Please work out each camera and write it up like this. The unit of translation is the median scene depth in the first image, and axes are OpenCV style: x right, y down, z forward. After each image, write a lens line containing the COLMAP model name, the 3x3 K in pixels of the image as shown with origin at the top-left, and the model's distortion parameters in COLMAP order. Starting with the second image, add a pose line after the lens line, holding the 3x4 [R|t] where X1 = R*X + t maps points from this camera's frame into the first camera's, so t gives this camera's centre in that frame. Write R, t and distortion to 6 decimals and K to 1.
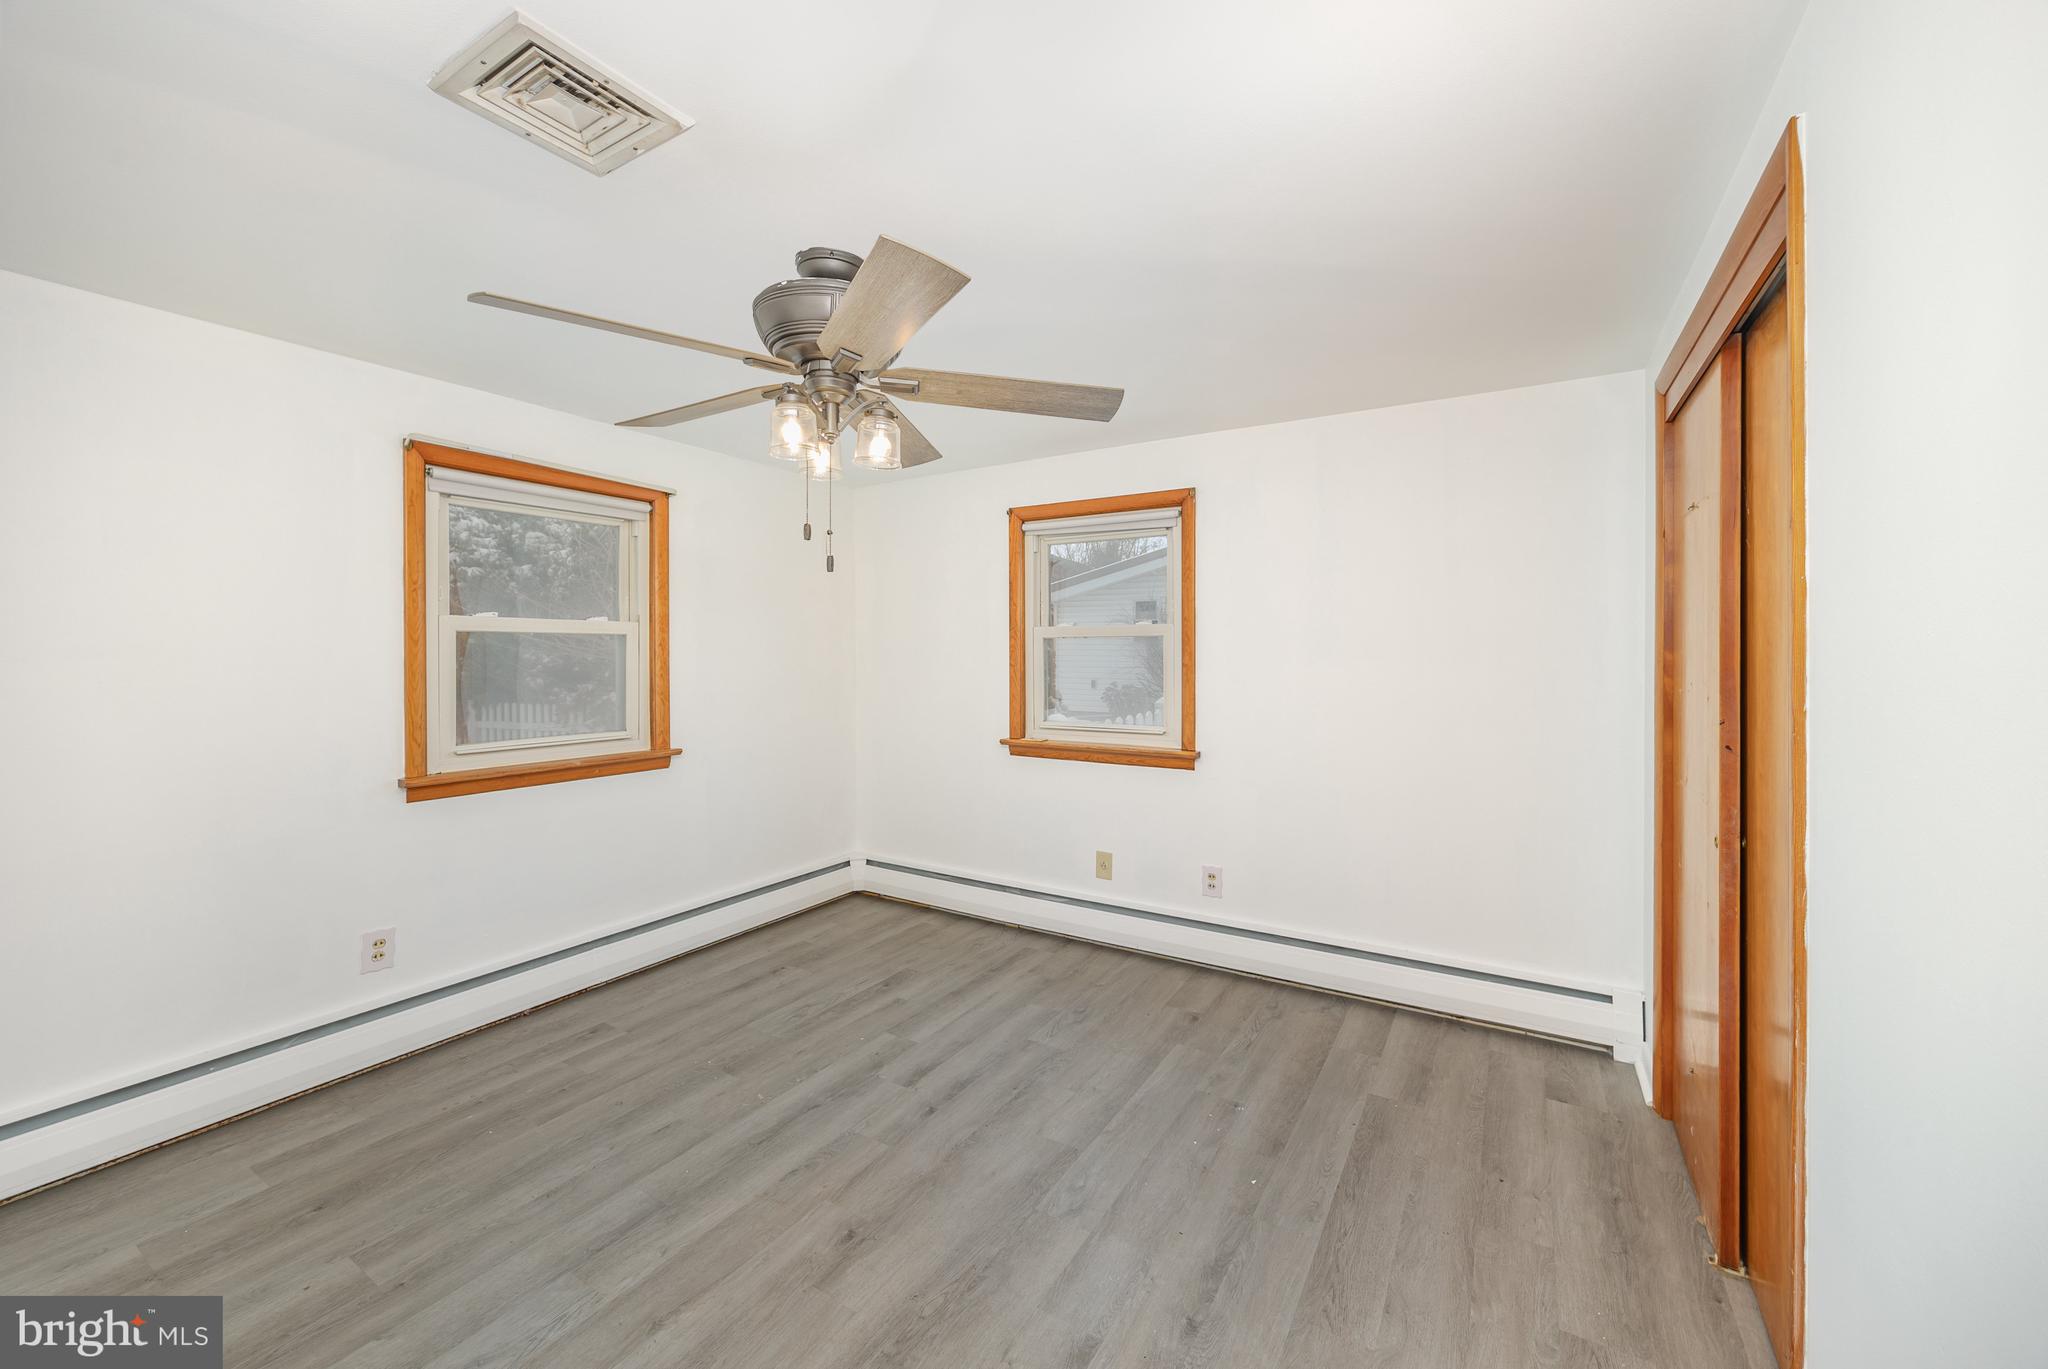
lens RADIAL K [[762.6, 0, 1031.5], [0, 762.6, 660.3], [0, 0, 1]] dist [-0.017639, -0.000024]
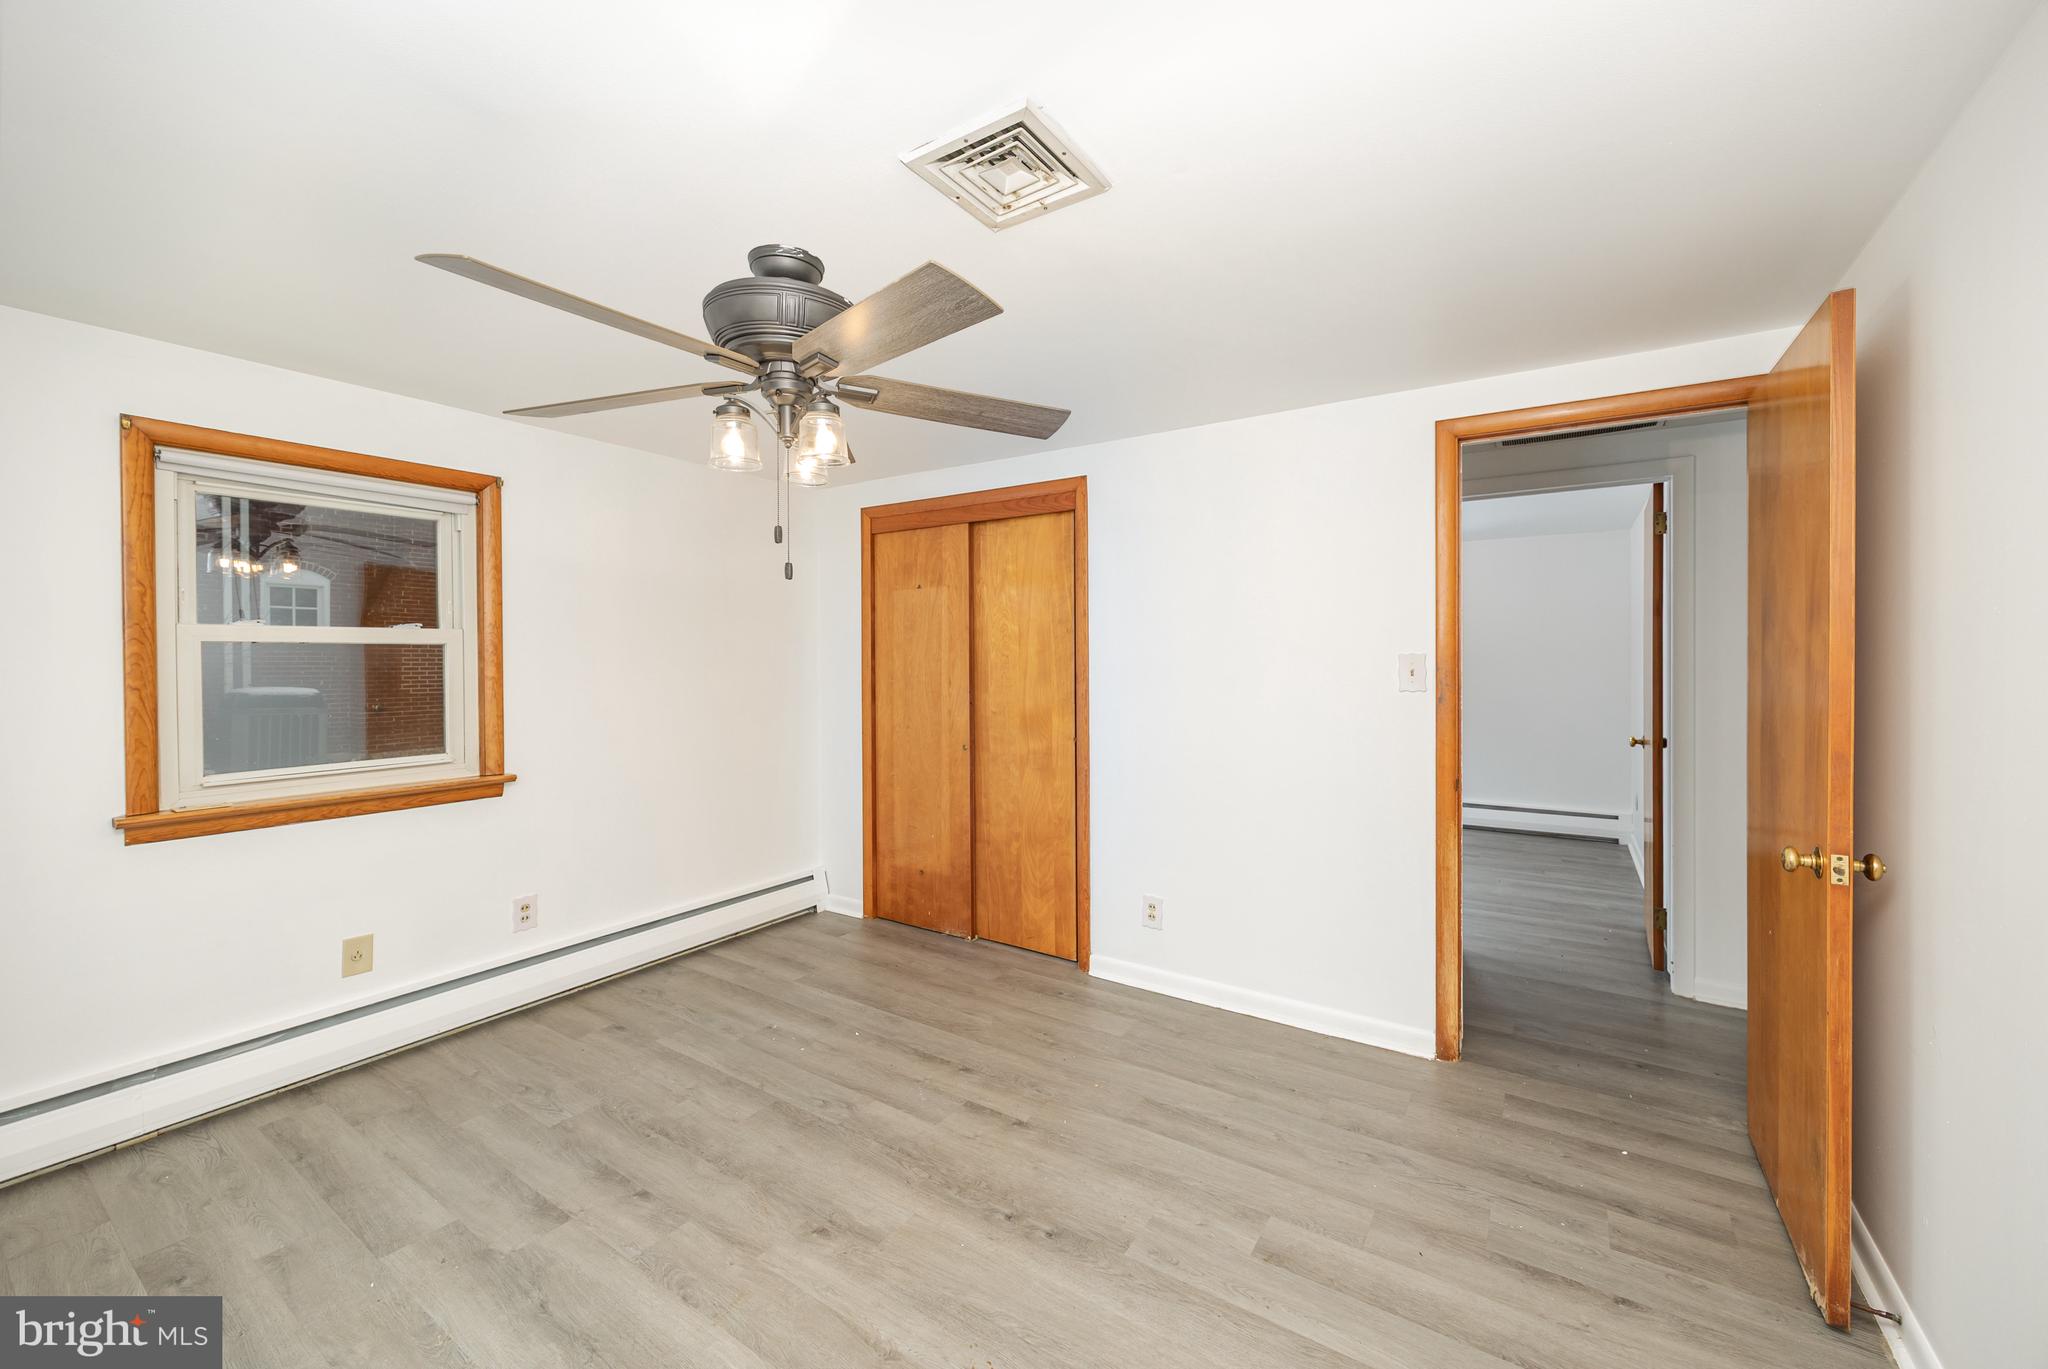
lens RADIAL K [[795.4, 0, 1035.8], [0, 795.4, 656.0], [0, 0, 1]] dist [-0.000849, -0.000357]
pose [[0.053416, -0.004178, 0.998564, -0.876074], [0.009894, 0.999944, 0.003655, -0.020817], [-0.998523, 0.009684, 0.053454, 0.422632]]
